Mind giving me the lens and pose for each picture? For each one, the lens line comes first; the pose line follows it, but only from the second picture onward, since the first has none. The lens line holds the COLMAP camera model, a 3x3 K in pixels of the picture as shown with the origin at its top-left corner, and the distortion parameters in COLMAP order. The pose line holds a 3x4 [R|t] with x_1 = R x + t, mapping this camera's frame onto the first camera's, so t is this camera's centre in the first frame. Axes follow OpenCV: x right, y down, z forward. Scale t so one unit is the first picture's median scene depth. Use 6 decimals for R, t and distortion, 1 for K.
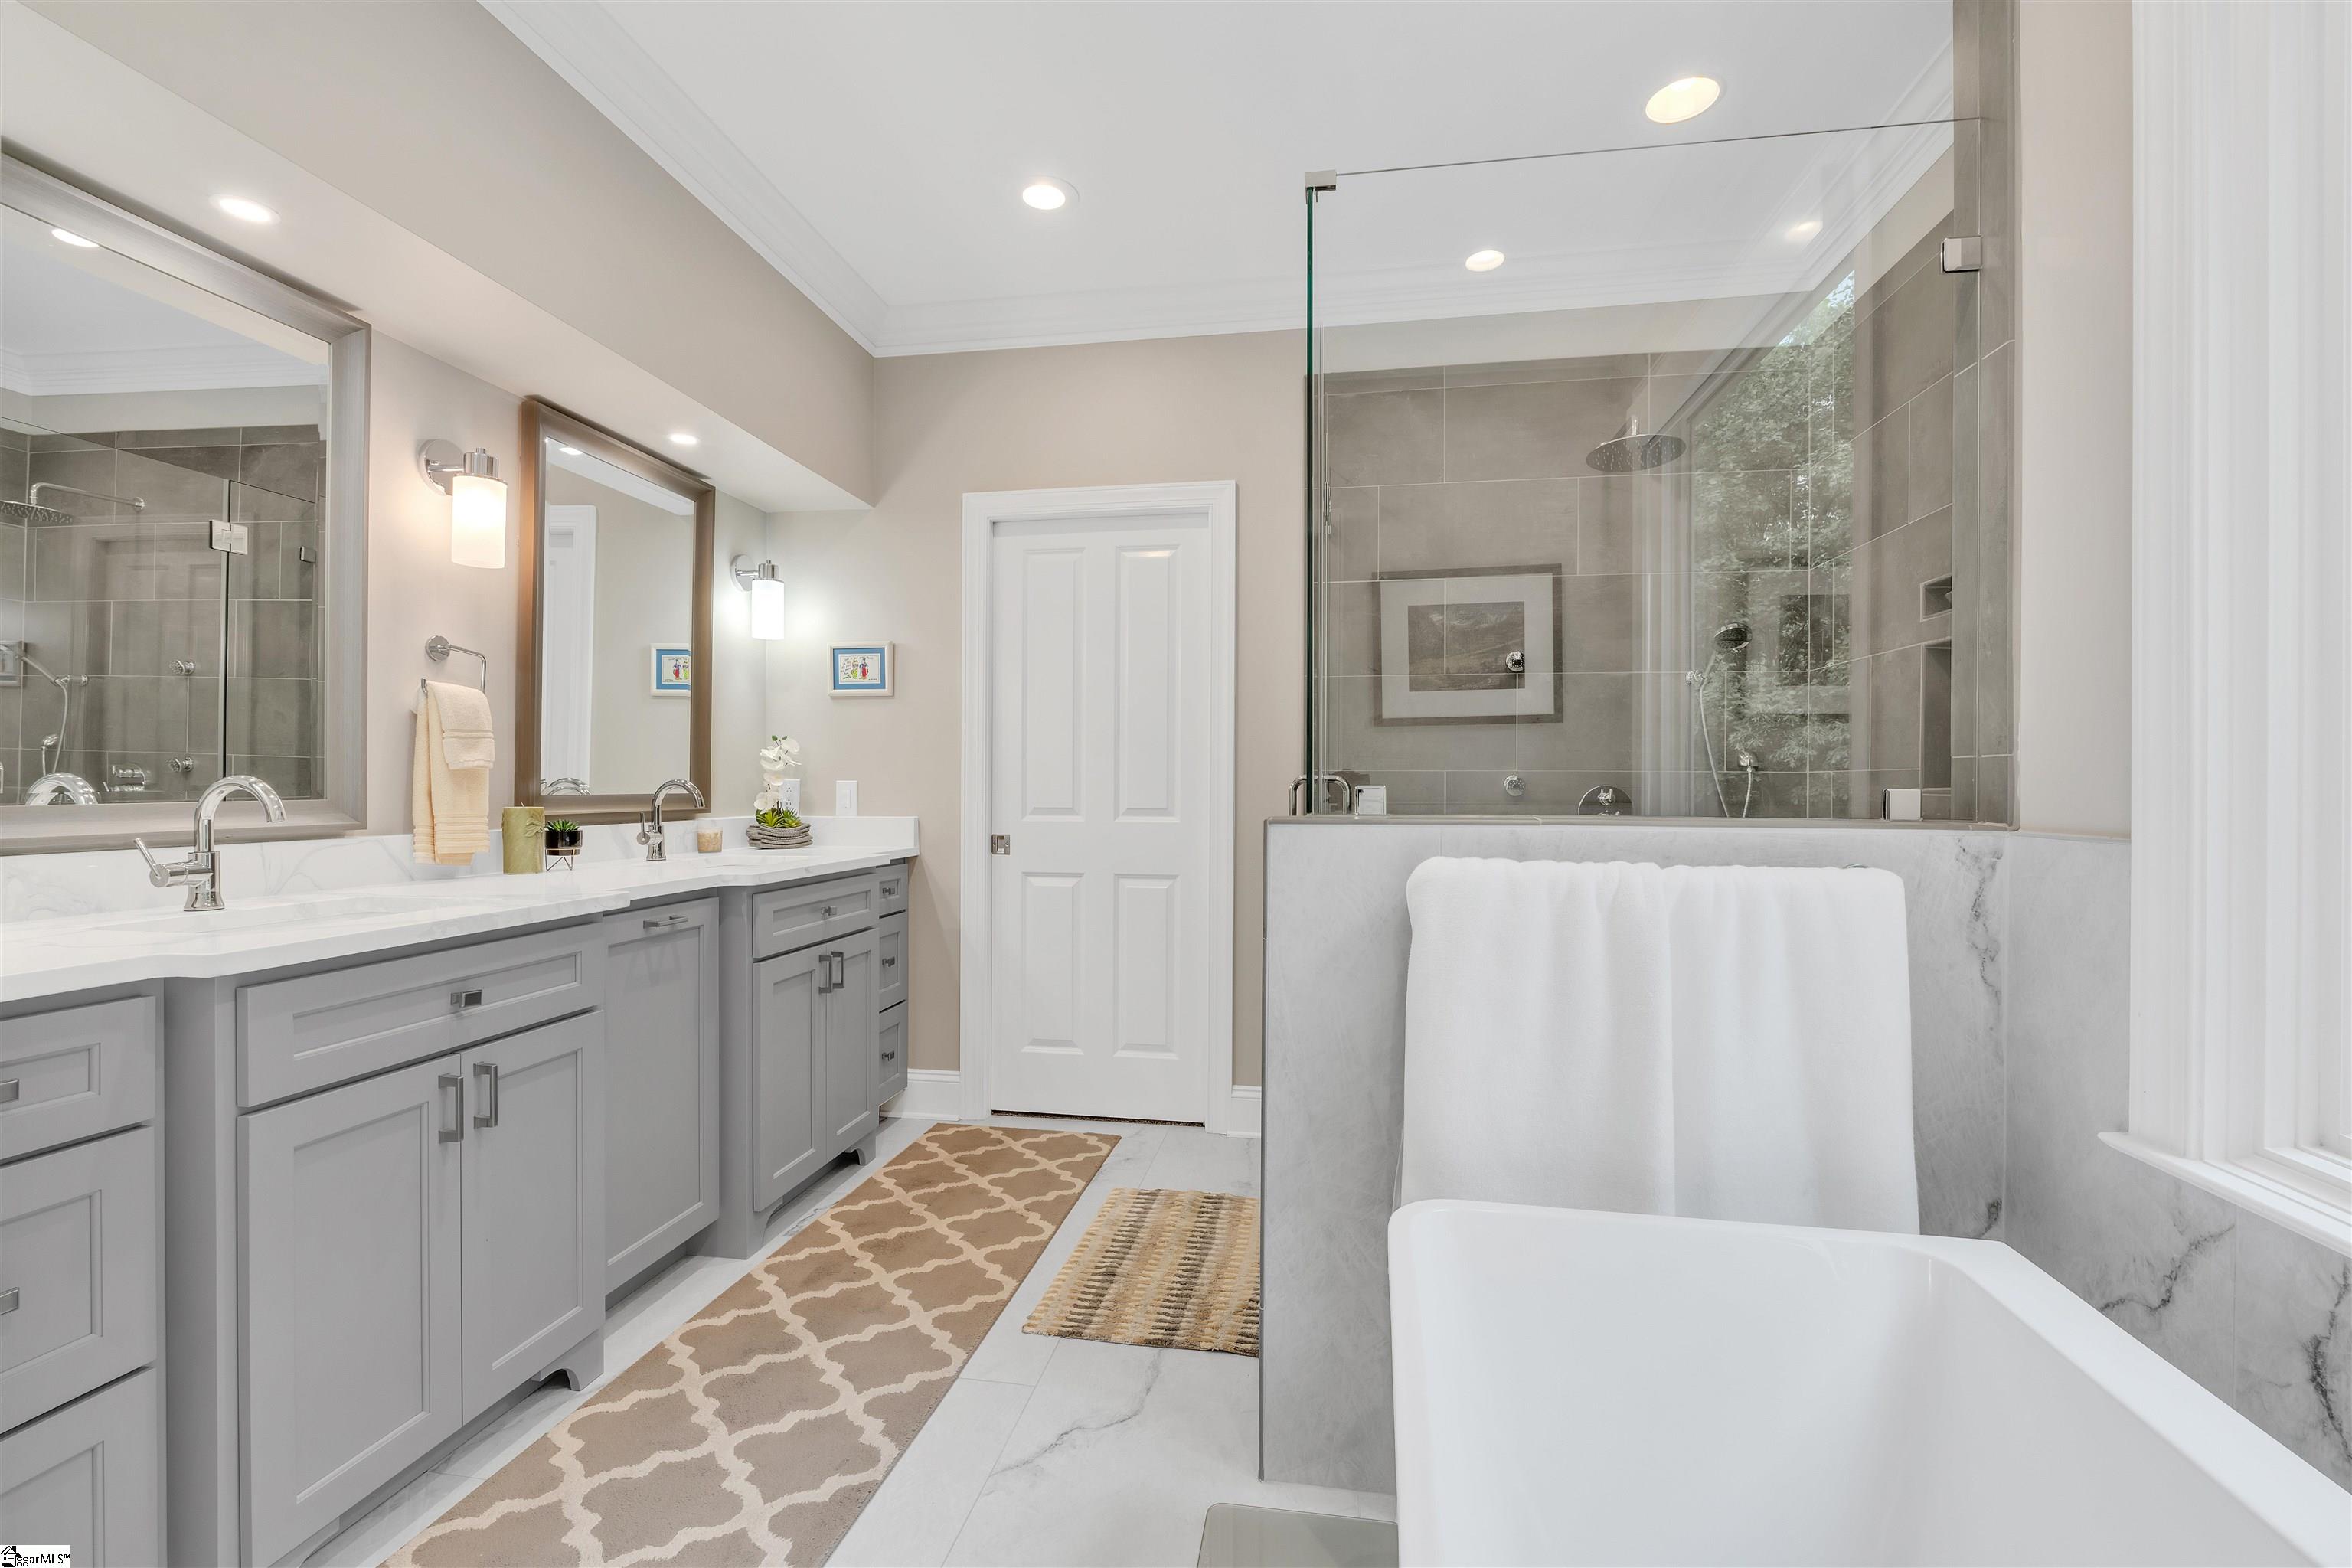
lens RADIAL K [[1037.0, 0, 1176.4], [0, 1037.0, 789.6], [0, 0, 1]] dist [-0.002779, 0.000241]
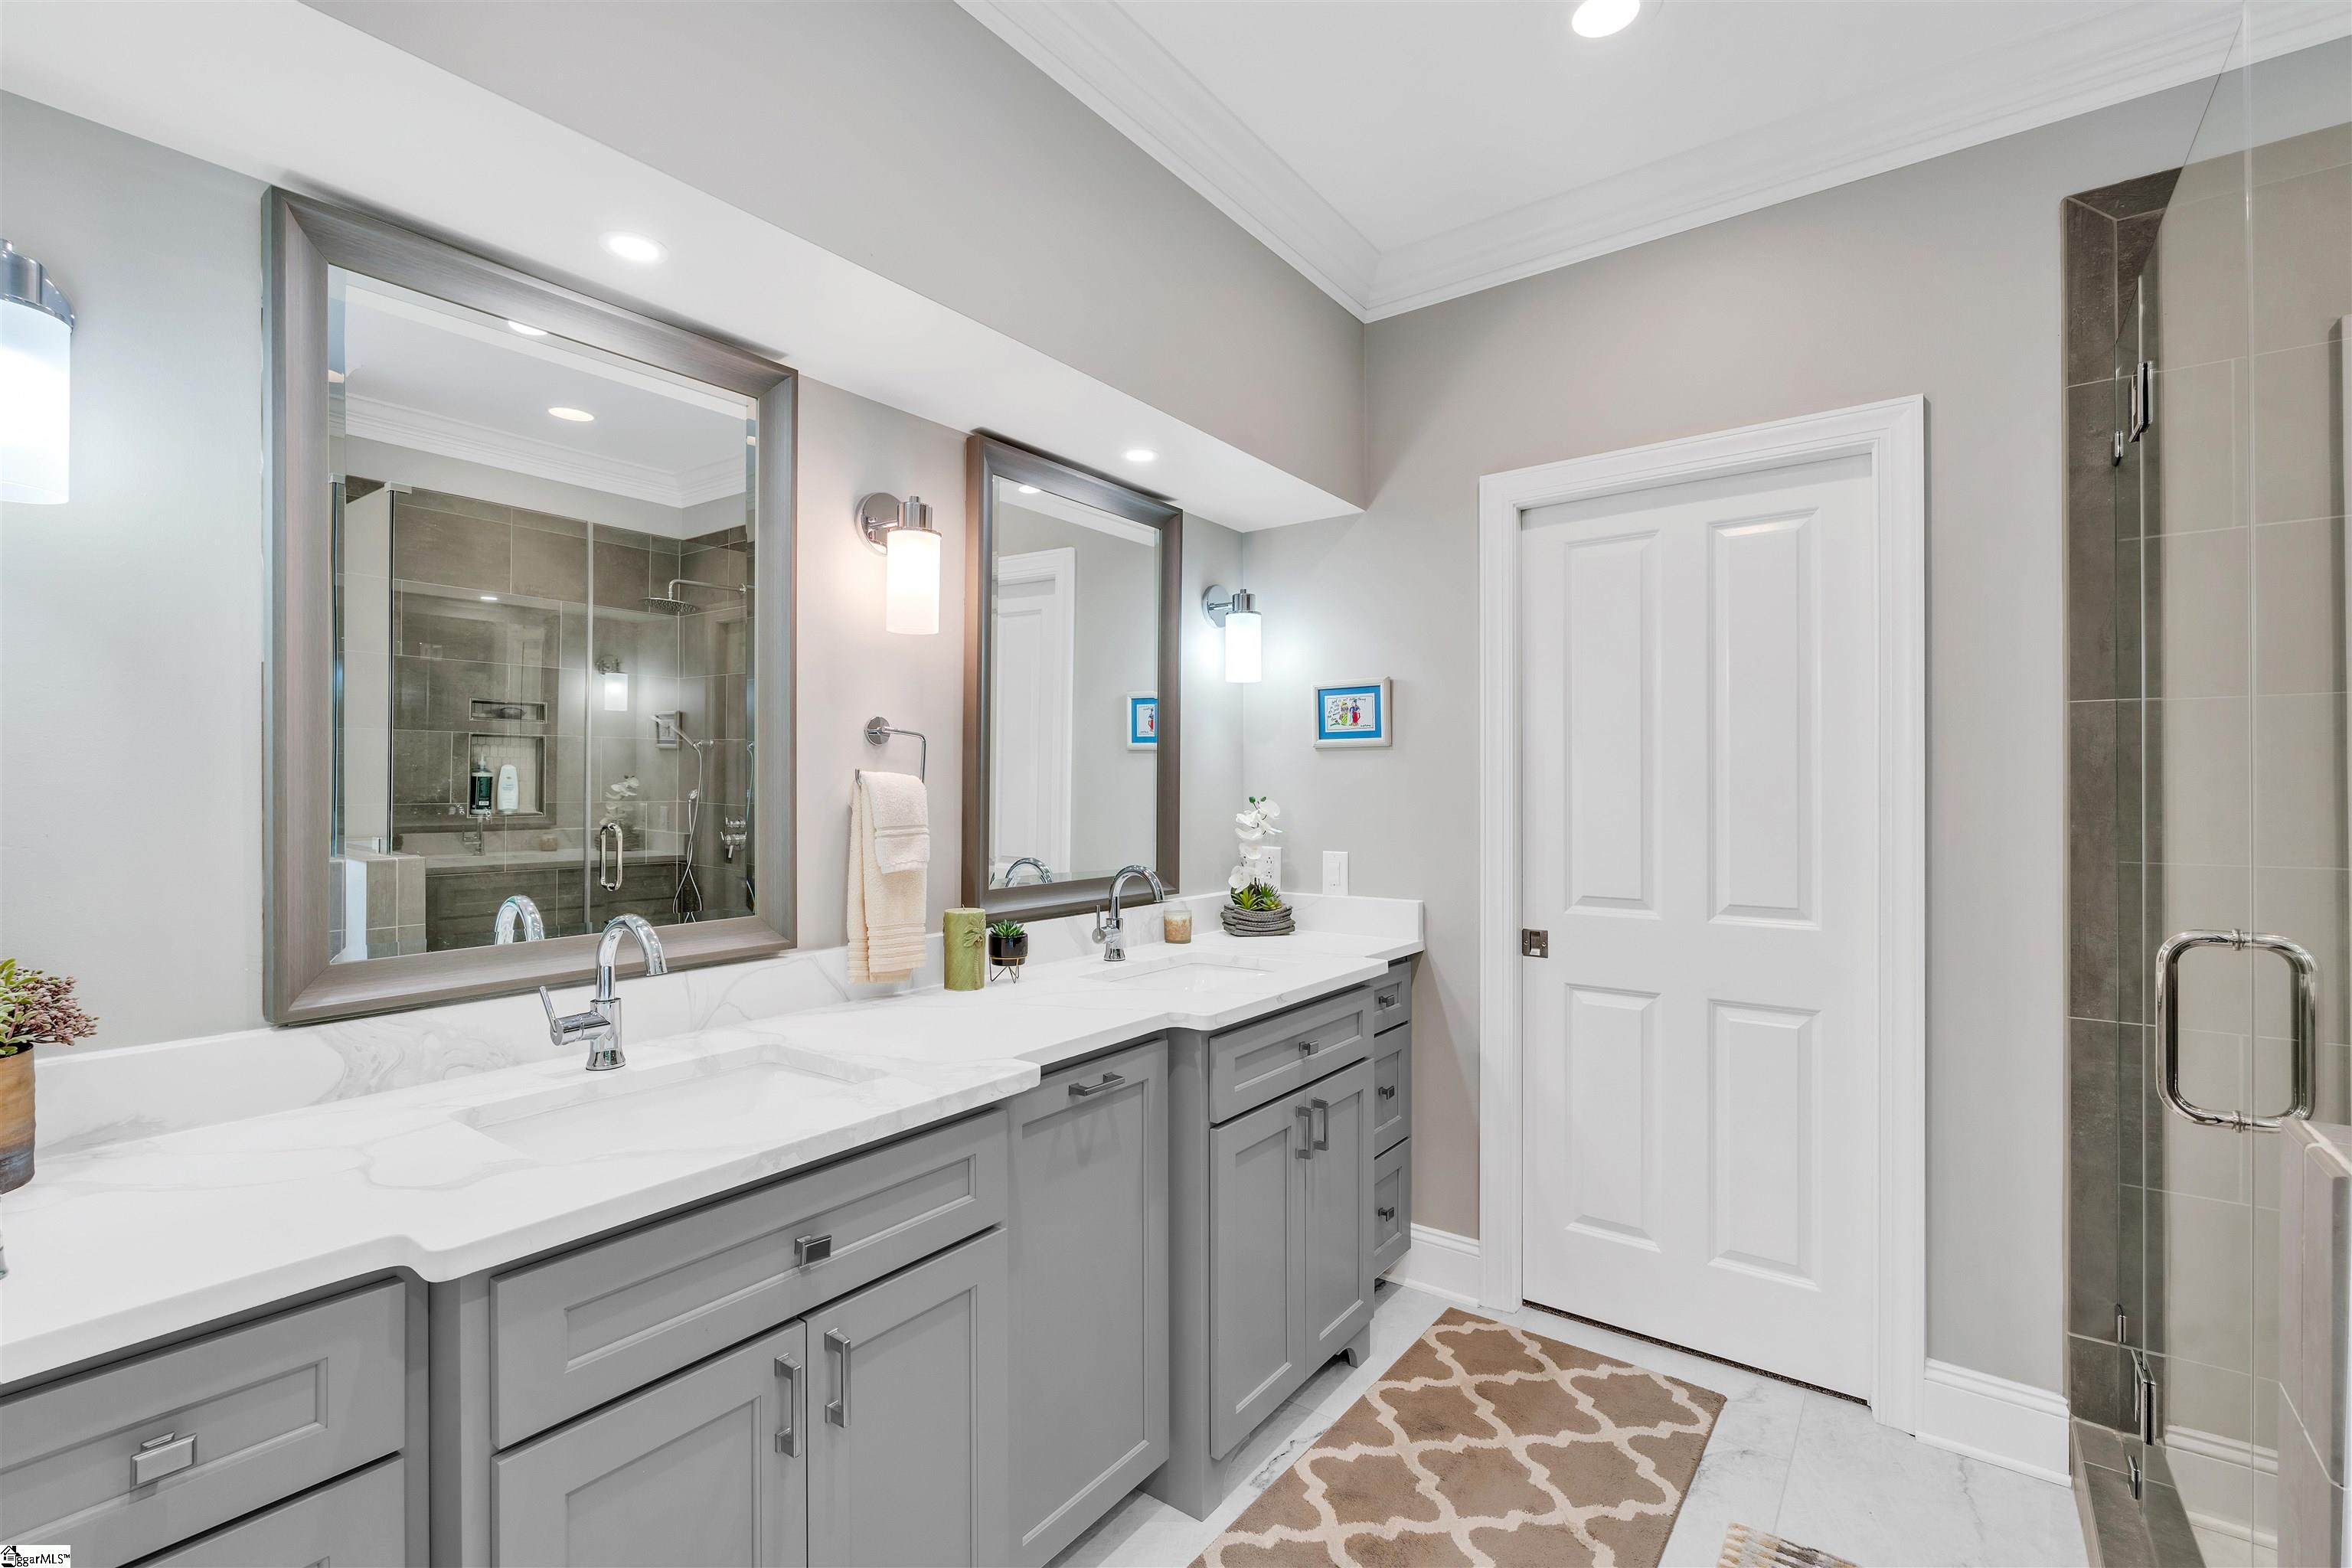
lens RADIAL K [[1037.0, 0, 1176.4], [0, 1037.0, 789.6], [0, 0, 1]] dist [-0.002779, 0.000241]
pose [[0.890119, -0.004376, -0.455708, -0.072679], [0.003818, 0.999990, -0.002145, -0.069235], [0.455713, 0.000169, 0.890127, 0.274769]]
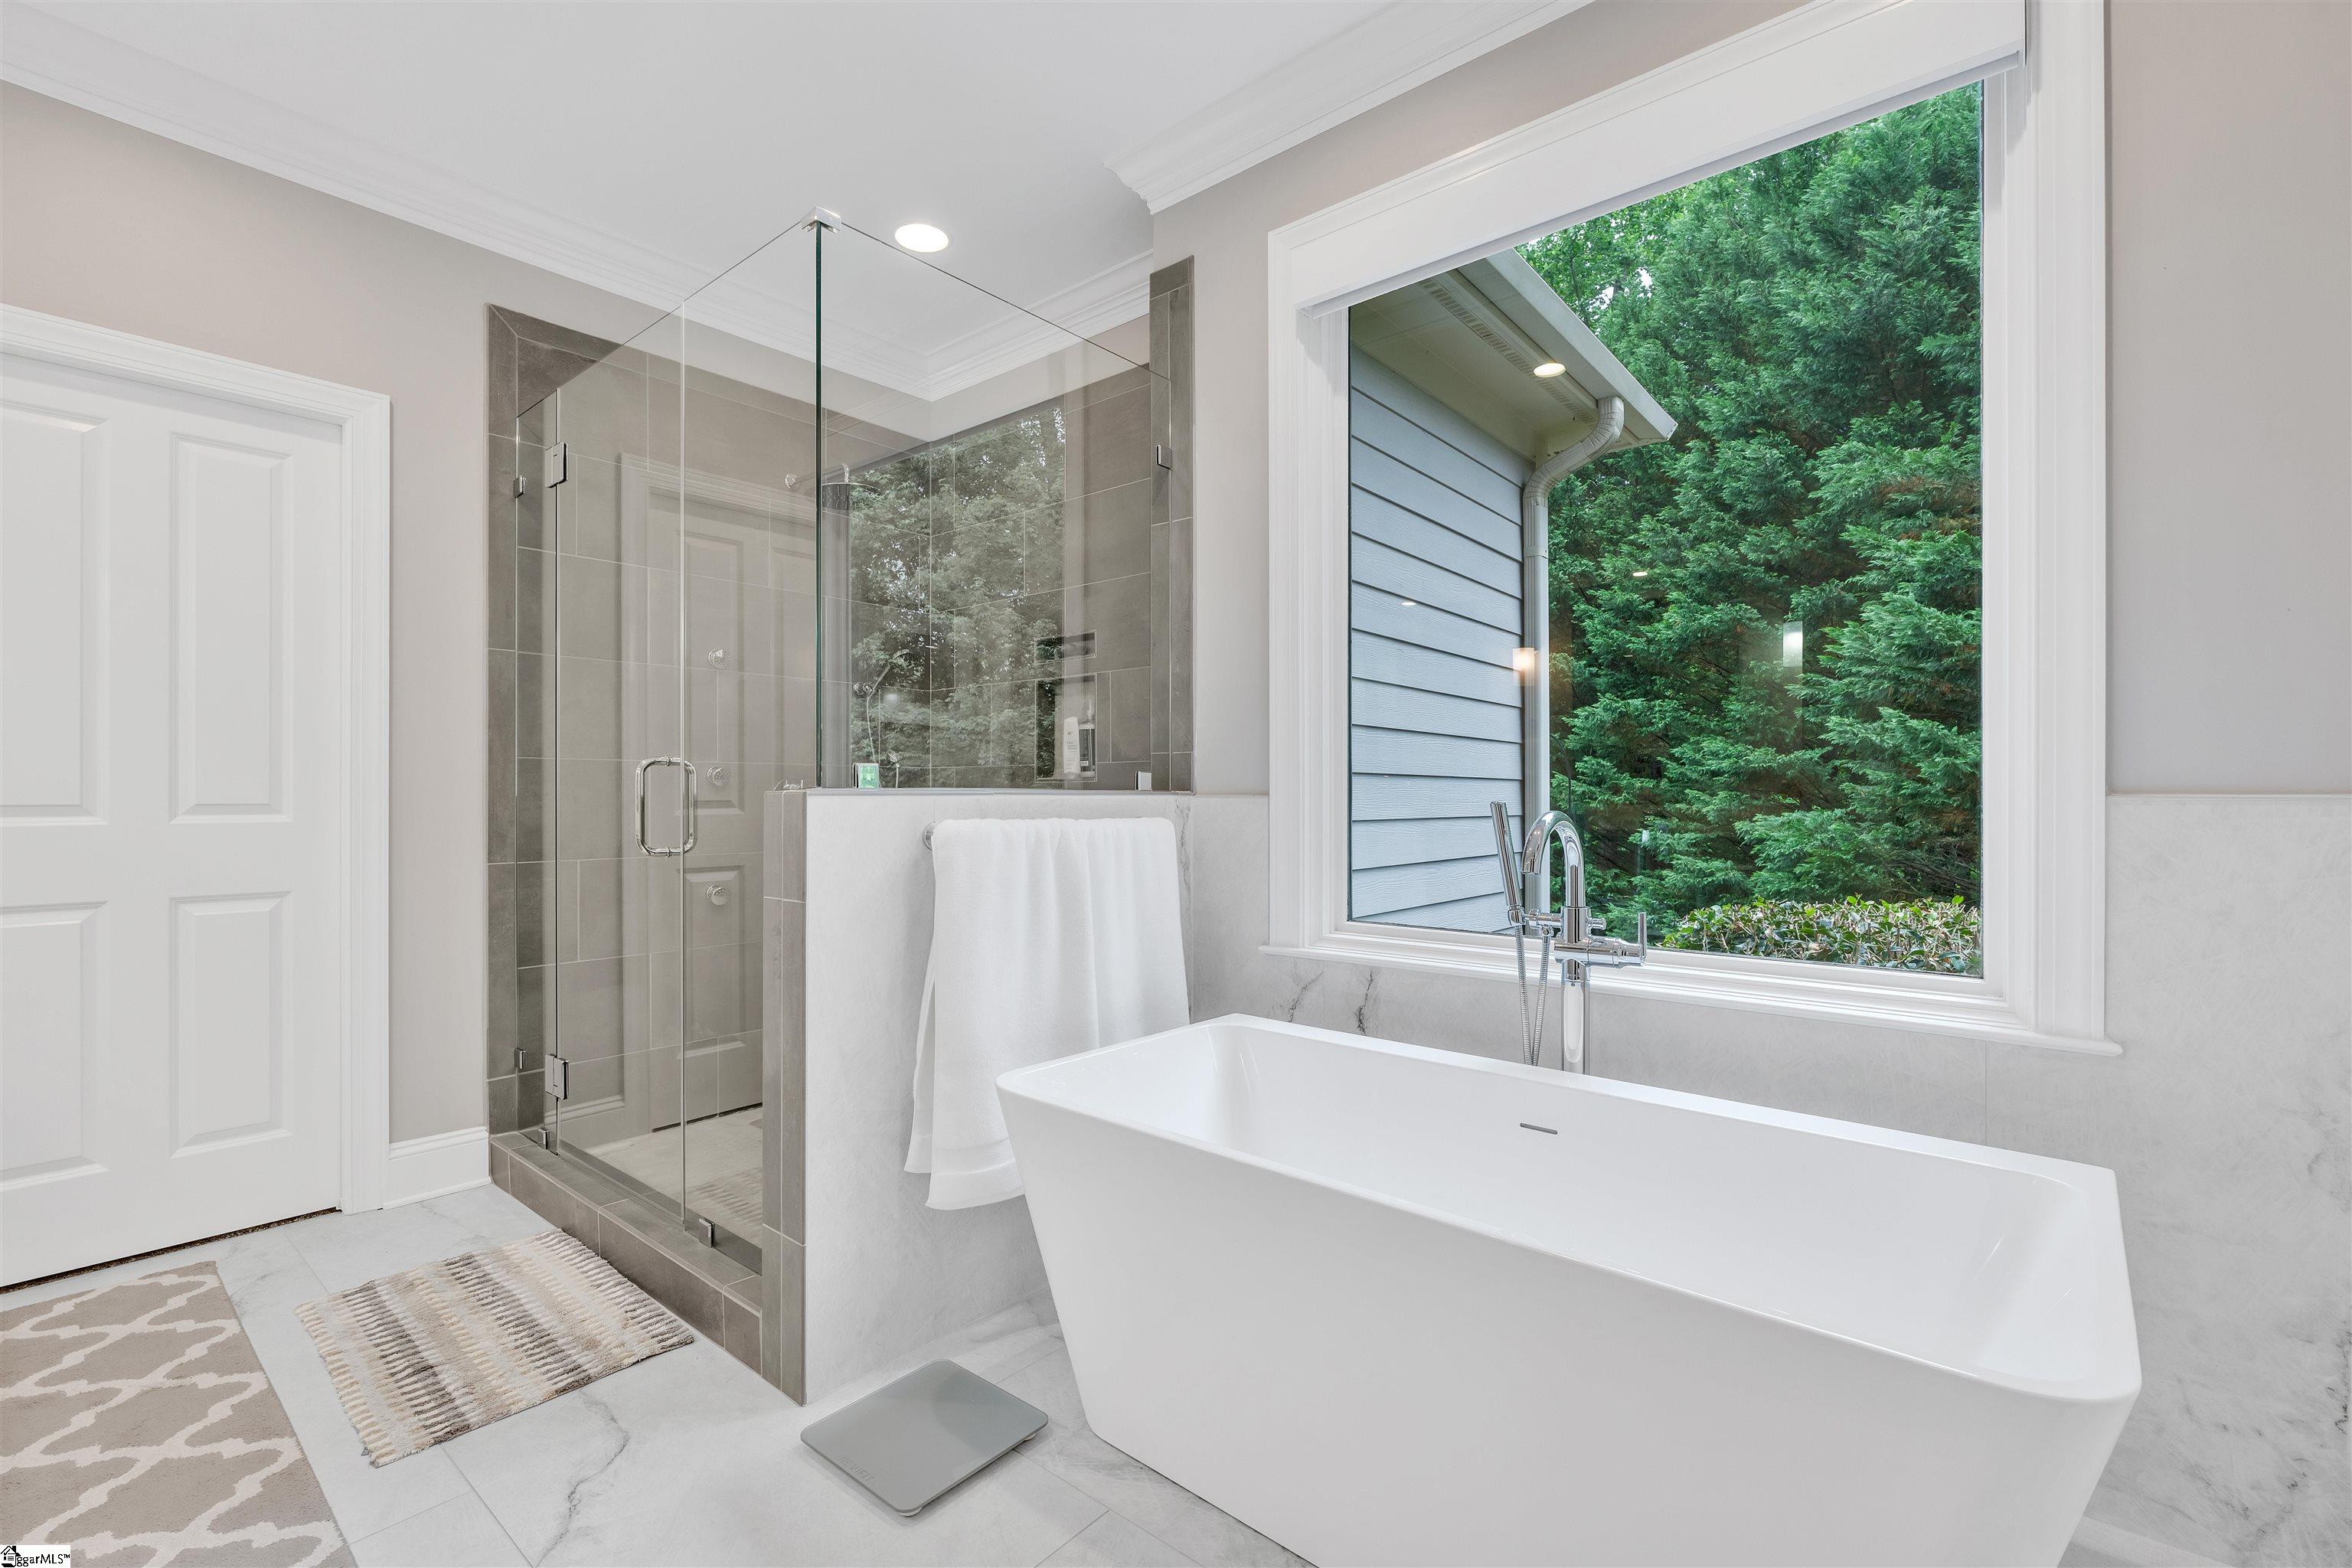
lens RADIAL K [[1041.3, 0, 1176.0], [0, 1041.3, 784.0], [0, 0, 1]] dist [0.007603, -0.000509]
pose [[0.509268, 0.004258, 0.860598, -0.392163], [0.008193, 0.999918, -0.009796, 0.020630], [-0.860569, 0.012040, 0.509191, 0.063715]]
